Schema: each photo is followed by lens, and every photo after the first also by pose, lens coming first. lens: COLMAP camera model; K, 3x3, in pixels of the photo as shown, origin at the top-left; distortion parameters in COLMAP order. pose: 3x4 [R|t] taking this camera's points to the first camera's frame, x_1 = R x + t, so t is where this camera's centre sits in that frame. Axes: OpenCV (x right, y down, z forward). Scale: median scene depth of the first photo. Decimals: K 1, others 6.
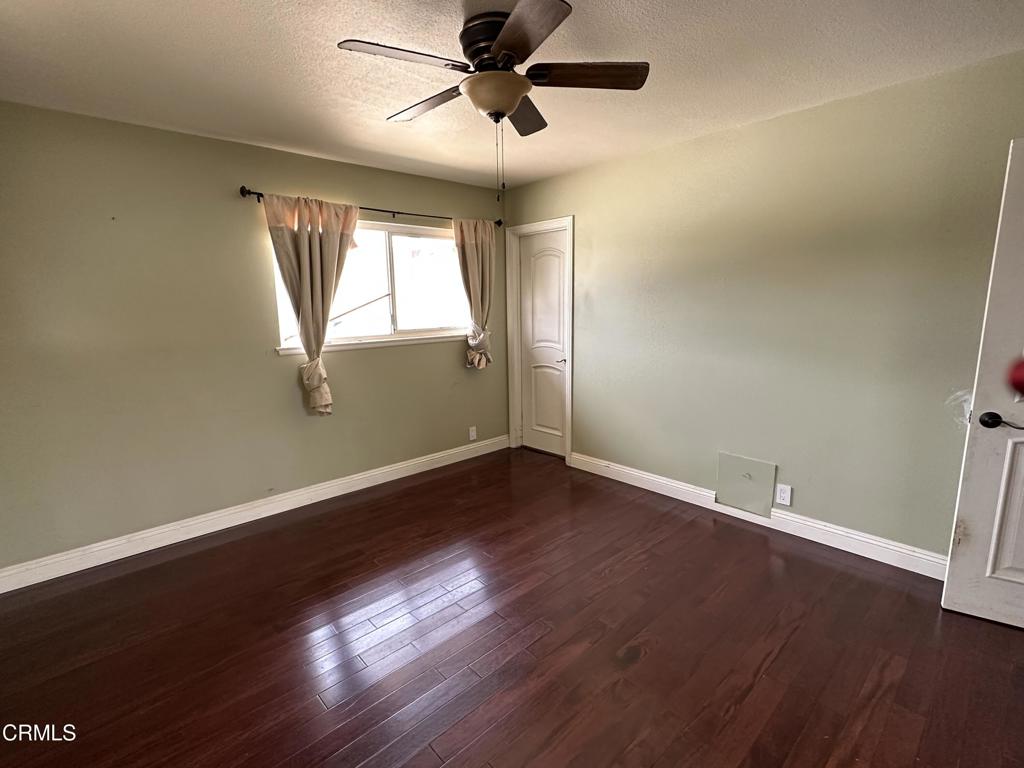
lens RADIAL K [[482.4, 0, 513.7], [0, 482.4, 382.8], [0, 0, 1]] dist [-0.004742, -0.001673]
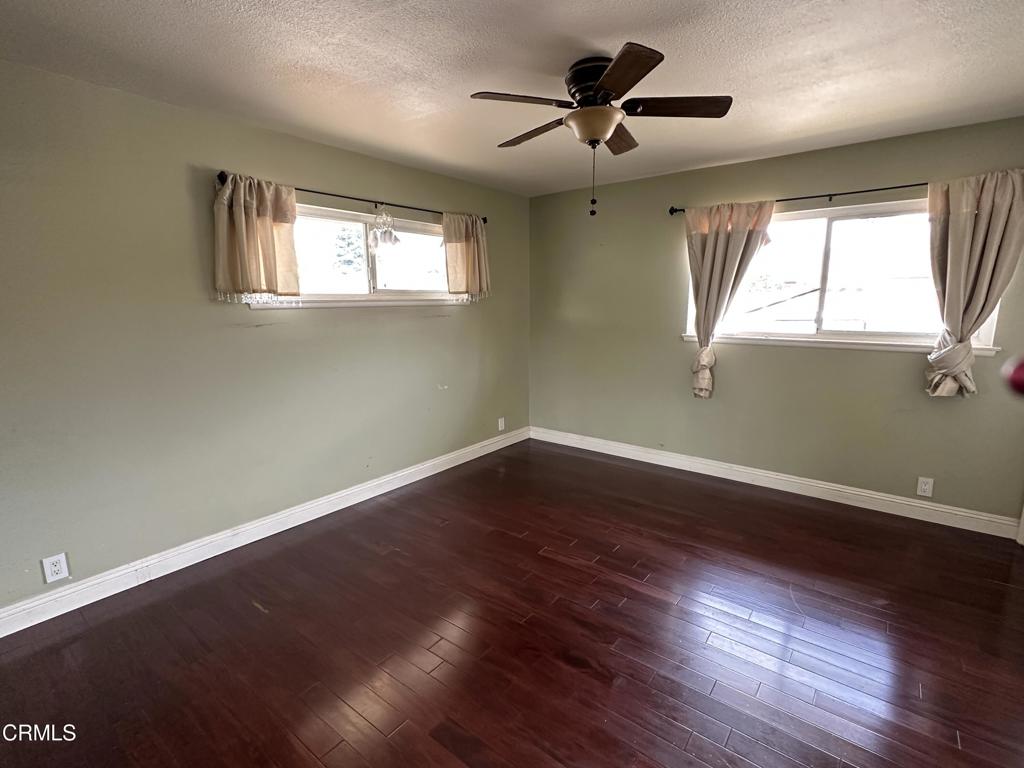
lens RADIAL K [[482.4, 0, 514.6], [0, 482.4, 382.4], [0, 0, 1]] dist [-0.004742, -0.001673]
pose [[0.166255, 0.184362, -0.968695, 0.565426], [-0.161892, 0.974140, 0.157613, -0.068749], [0.972703, 0.130620, 0.191802, 0.323937]]
